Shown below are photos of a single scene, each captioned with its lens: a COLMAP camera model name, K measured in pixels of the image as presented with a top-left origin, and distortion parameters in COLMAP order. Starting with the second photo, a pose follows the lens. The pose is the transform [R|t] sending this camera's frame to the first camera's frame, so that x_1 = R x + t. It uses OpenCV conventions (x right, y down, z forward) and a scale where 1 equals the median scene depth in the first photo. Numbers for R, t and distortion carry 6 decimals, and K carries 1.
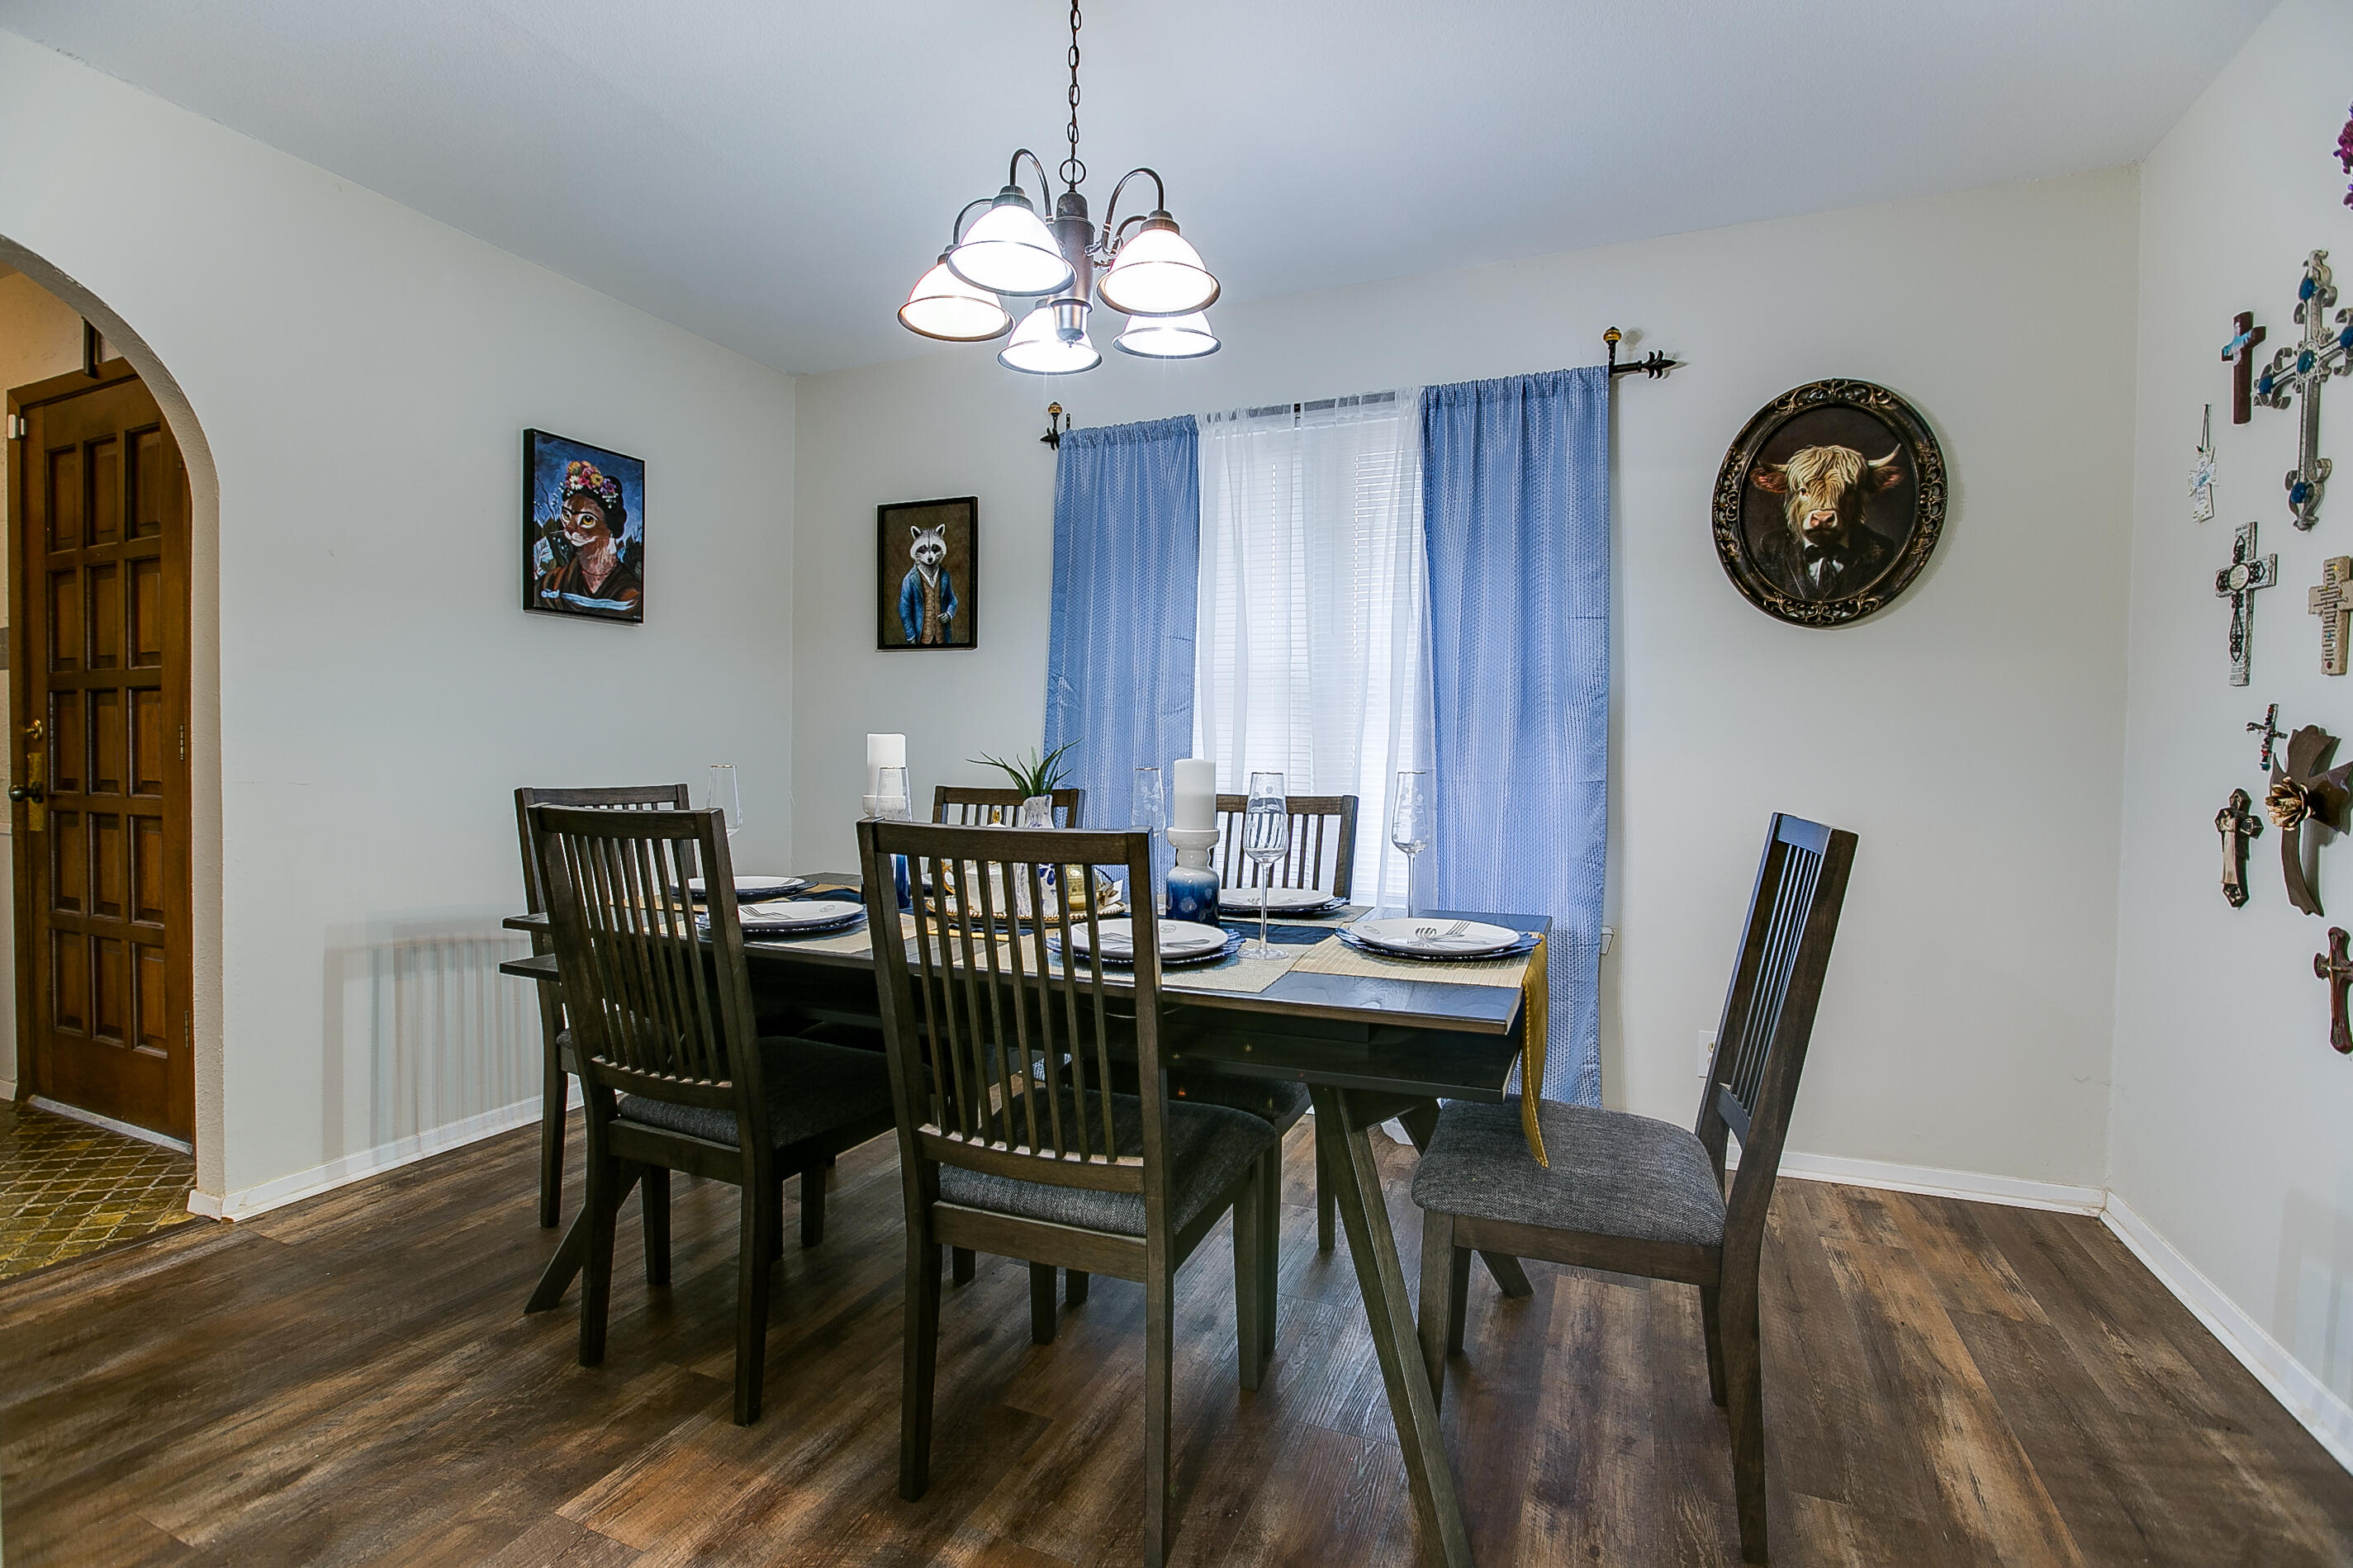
lens RADIAL K [[1097.6, 0, 1138.4], [0, 1097.6, 781.3], [0, 0, 1]] dist [-0.043998, 0.000825]
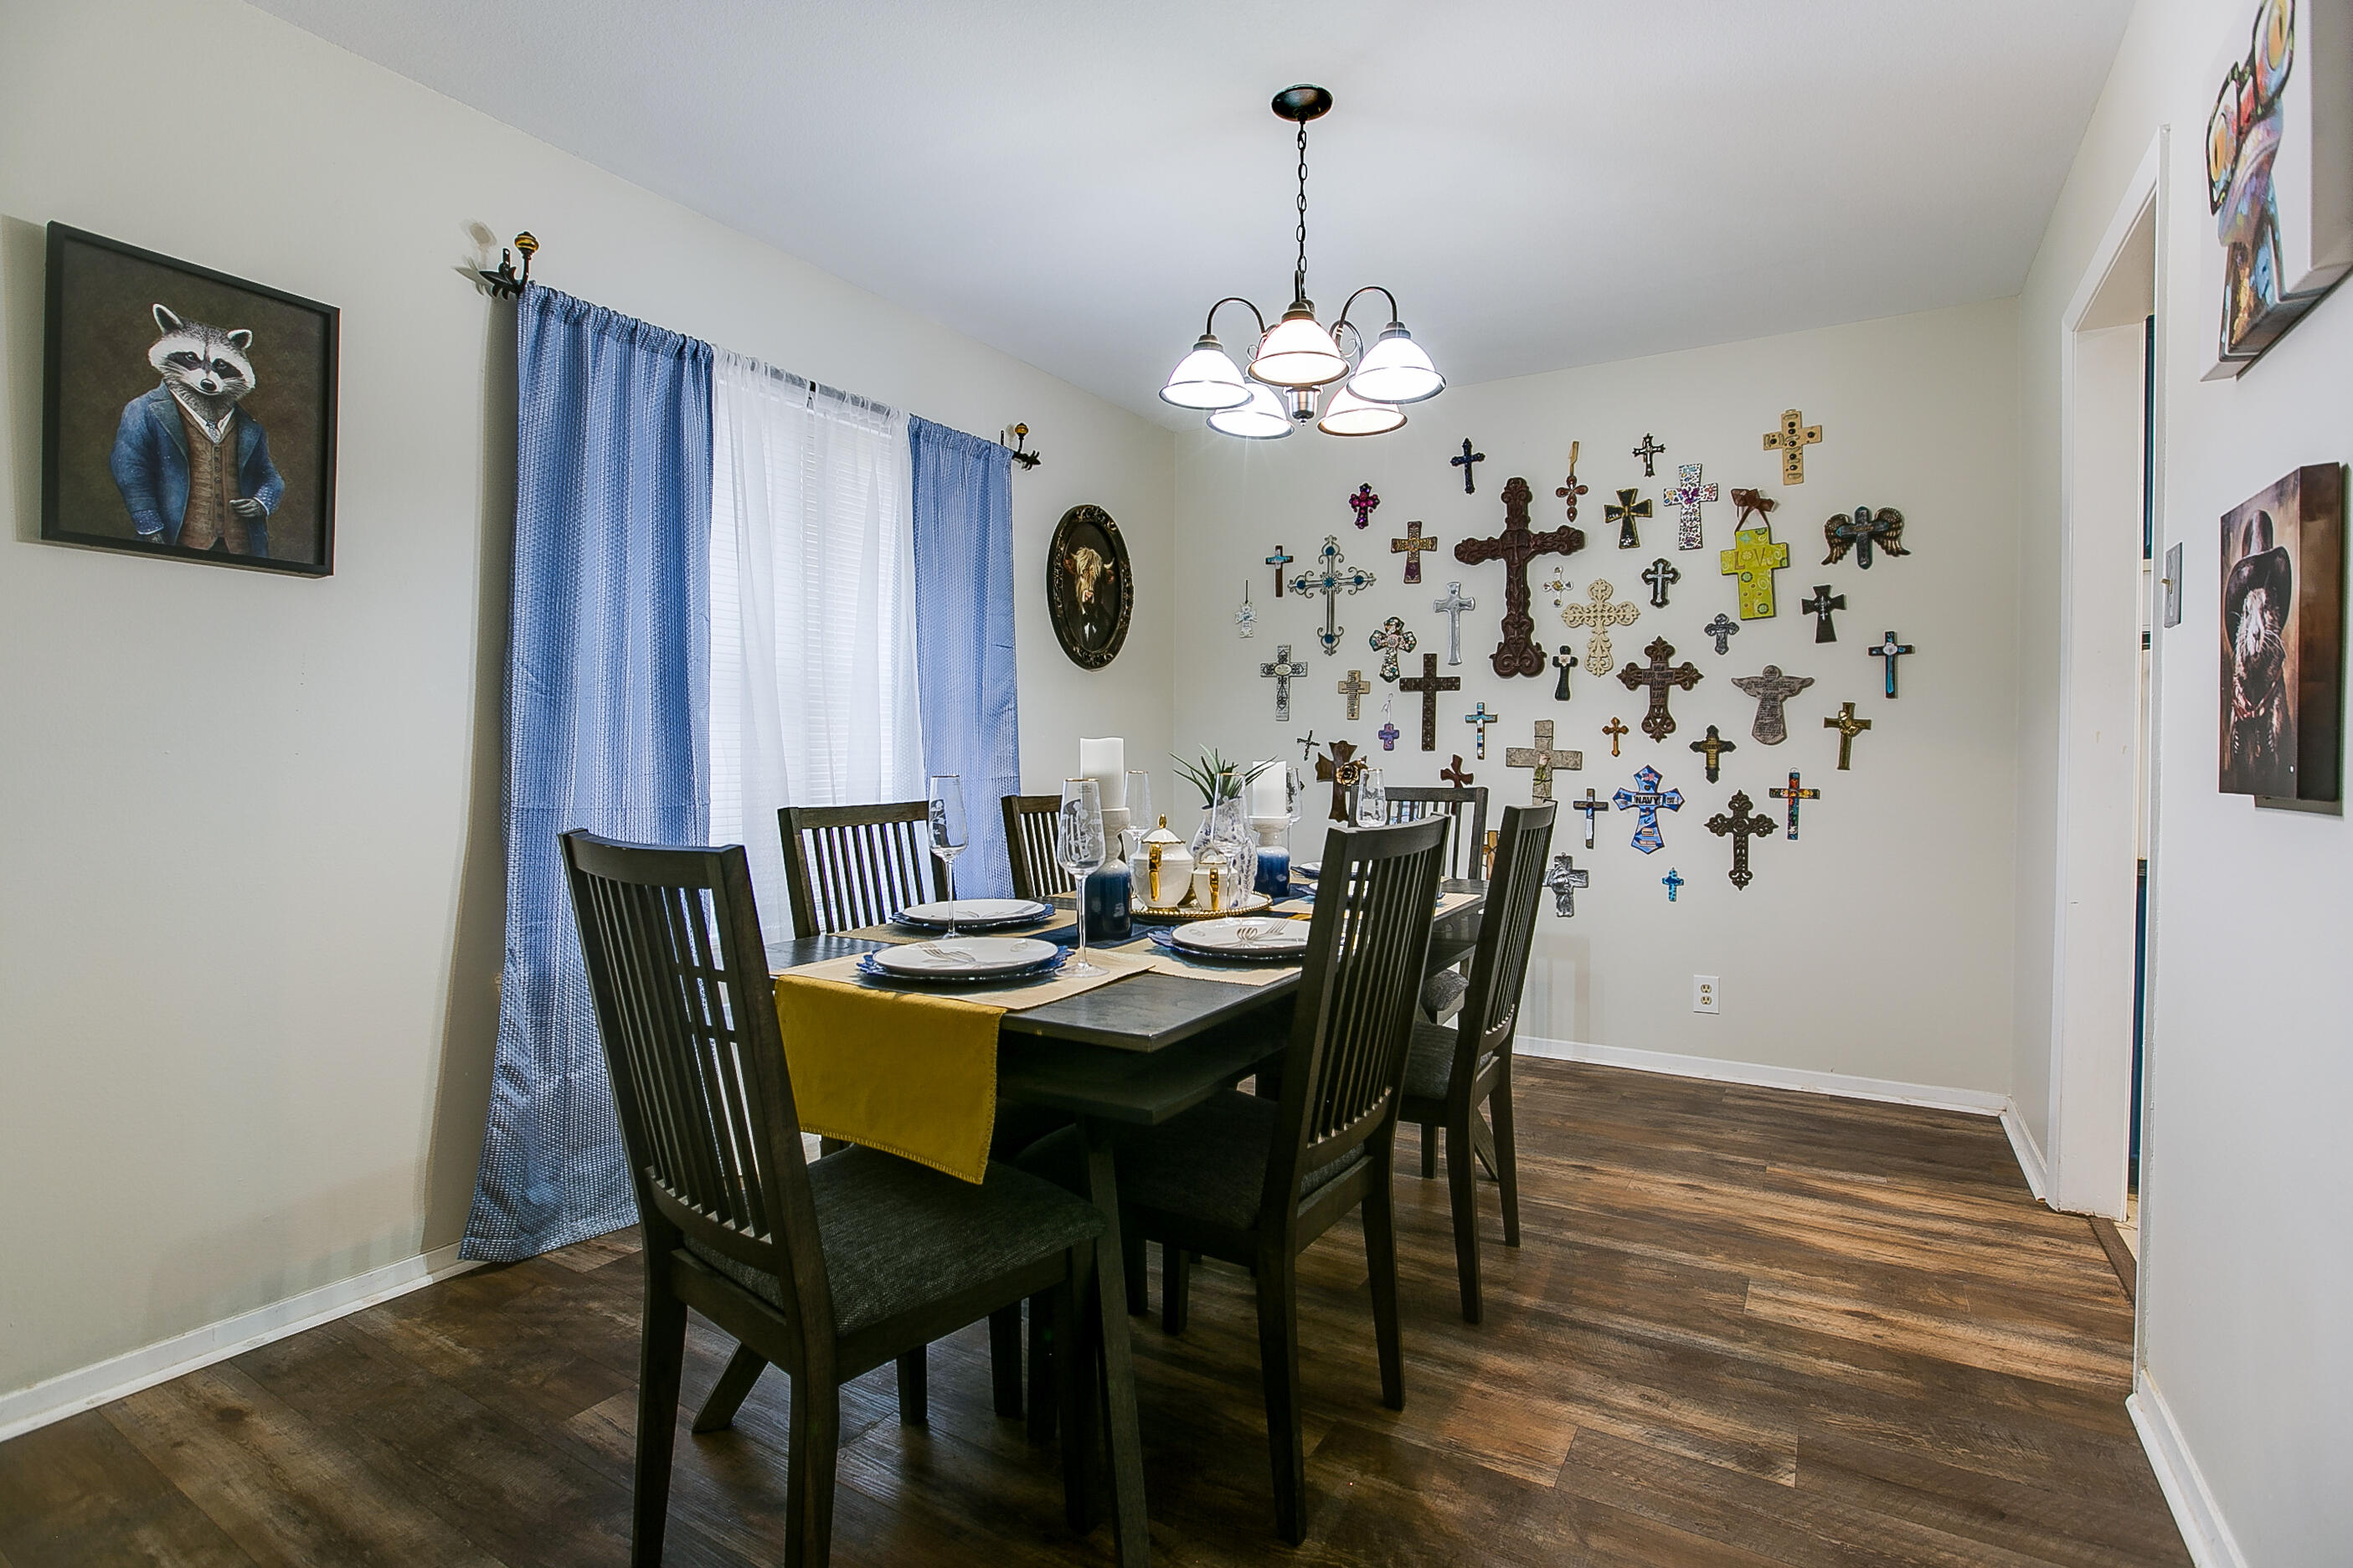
lens RADIAL K [[1106.5, 0, 1263.0], [0, 1106.5, 755.5], [0, 0, 1]] dist [-0.001667, -0.000027]
pose [[0.092465, -0.012487, 0.995638, -0.834329], [0.020308, 0.999737, 0.010653, -0.031883], [-0.995509, 0.019234, 0.092694, 0.584700]]
